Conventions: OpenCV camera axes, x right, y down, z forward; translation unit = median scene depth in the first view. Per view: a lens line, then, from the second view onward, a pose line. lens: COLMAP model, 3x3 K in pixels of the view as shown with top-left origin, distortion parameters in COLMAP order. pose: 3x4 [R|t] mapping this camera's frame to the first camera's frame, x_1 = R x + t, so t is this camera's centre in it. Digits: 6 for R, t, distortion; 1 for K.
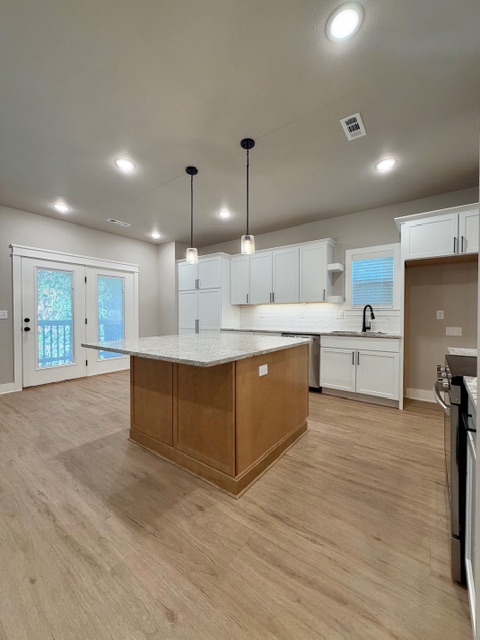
lens RADIAL K [[255.5, 0, 238.7], [0, 255.5, 317.8], [0, 0, 1]] dist [0.001219, -0.000342]
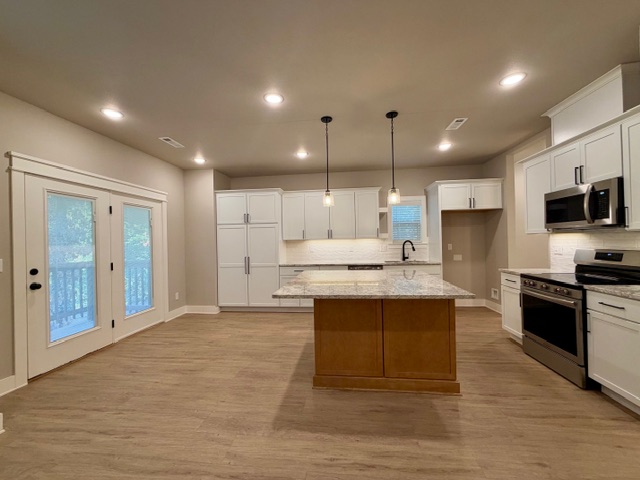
lens RADIAL K [[255.5, 0, 319.4], [0, 255.5, 238.7], [0, 0, 1]] dist [0.001219, -0.000342]
pose [[0.863429, -0.012879, 0.504307, -0.793145], [0.027869, 0.999365, -0.022193, -0.059704], [-0.503701, 0.033217, 0.863239, 0.119689]]
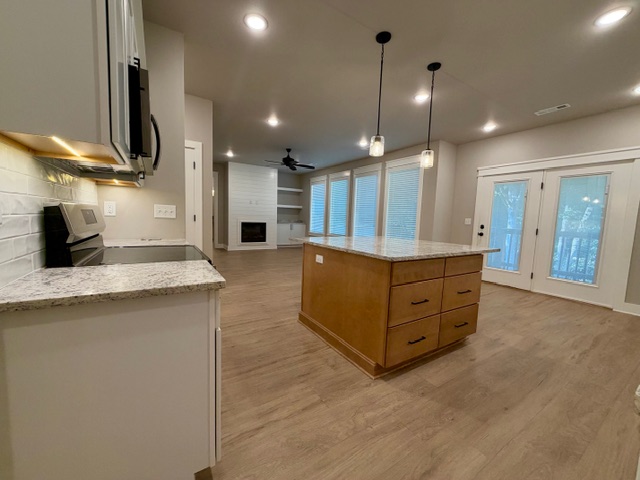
lens RADIAL K [[255.5, 0, 321.6], [0, 255.5, 240.7], [0, 0, 1]] dist [0.001219, -0.000342]
pose [[-0.350390, 0.073399, -0.933723, 0.935197], [-0.047074, 0.994285, 0.095825, -0.009707], [0.935420, 0.077530, -0.344932, 1.042997]]
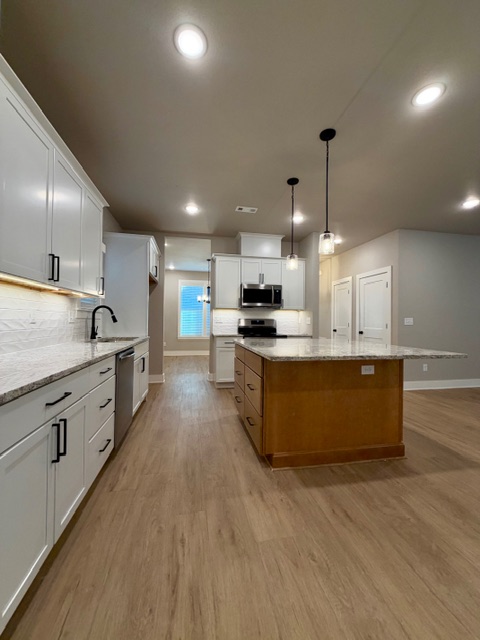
lens RADIAL K [[255.5, 0, 238.6], [0, 255.5, 316.4], [0, 0, 1]] dist [0.001219, -0.000342]
pose [[-0.737660, 0.000781, 0.675172, -0.541675], [-0.004367, 0.999973, -0.005929, -0.017212], [-0.675158, -0.007322, -0.737637, 1.860352]]
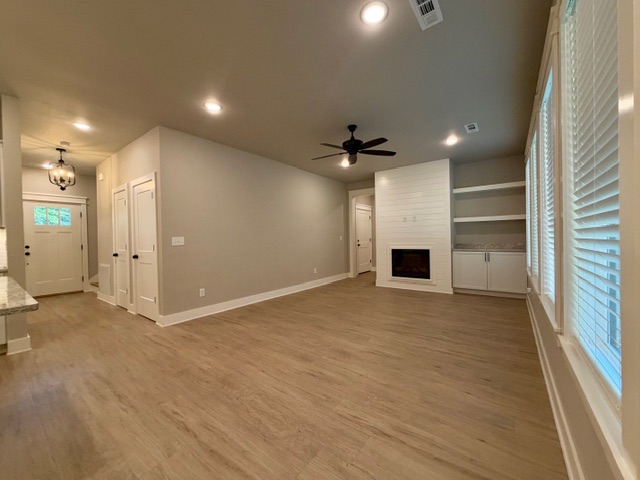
lens RADIAL K [[255.5, 0, 318.6], [0, 255.5, 239.5], [0, 0, 1]] dist [0.001219, -0.000342]
pose [[-0.999878, 0.015542, -0.001629, -0.995707], [0.015507, 0.999681, 0.019935, -0.023795], [0.001938, 0.019908, -0.999800, 1.285835]]
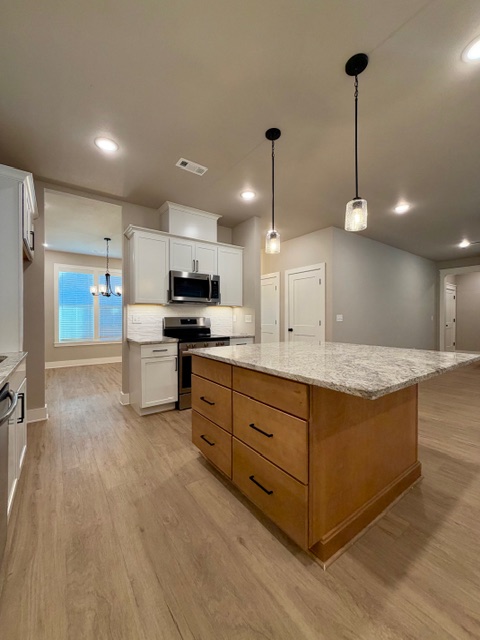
lens RADIAL K [[255.5, 0, 238.5], [0, 255.5, 317.4], [0, 0, 1]] dist [0.001219, -0.000342]
pose [[-0.953933, -0.001004, 0.300017, -0.108863], [0.002585, 0.999930, 0.011568, -0.026196], [-0.300007, 0.011811, -0.953864, 1.719221]]
